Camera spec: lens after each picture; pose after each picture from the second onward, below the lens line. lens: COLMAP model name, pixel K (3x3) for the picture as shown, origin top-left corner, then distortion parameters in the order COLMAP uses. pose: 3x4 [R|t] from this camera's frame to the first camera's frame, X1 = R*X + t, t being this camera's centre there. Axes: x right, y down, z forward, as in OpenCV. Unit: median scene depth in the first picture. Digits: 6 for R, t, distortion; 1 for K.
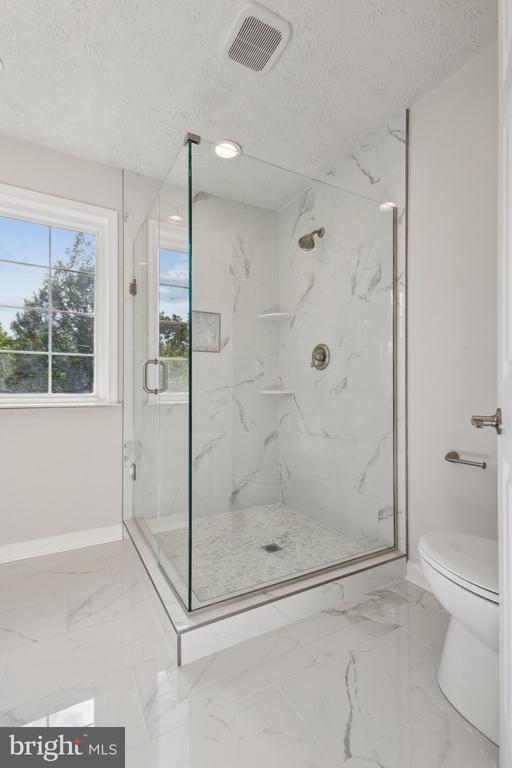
lens RADIAL K [[356.3, 0, 256.0], [0, 356.3, 384.0], [0, 0, 1]] dist [0.001060, 0.000130]
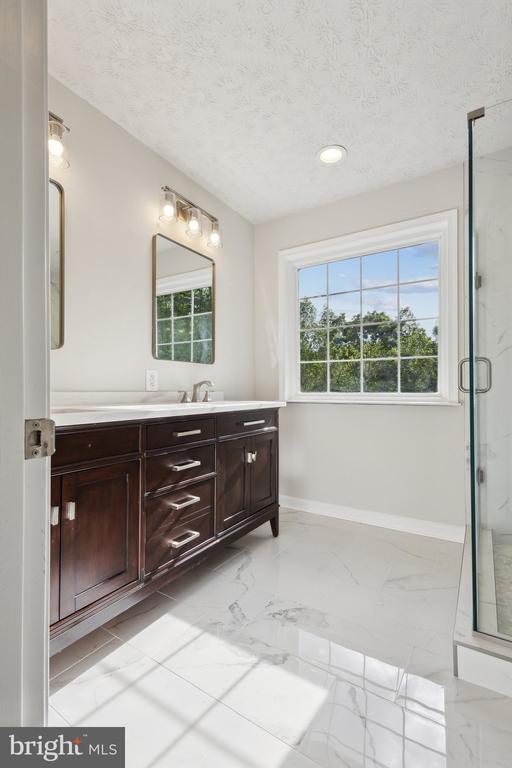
lens RADIAL K [[353.6, 0, 256.0], [0, 353.6, 384.0], [0, 0, 1]] dist [-0.001478, -0.000431]
pose [[0.476934, -0.013126, -0.878841, 0.217950], [0.013560, 0.999879, -0.007574, 0.000438], [0.878835, -0.008305, 0.477054, 0.044137]]
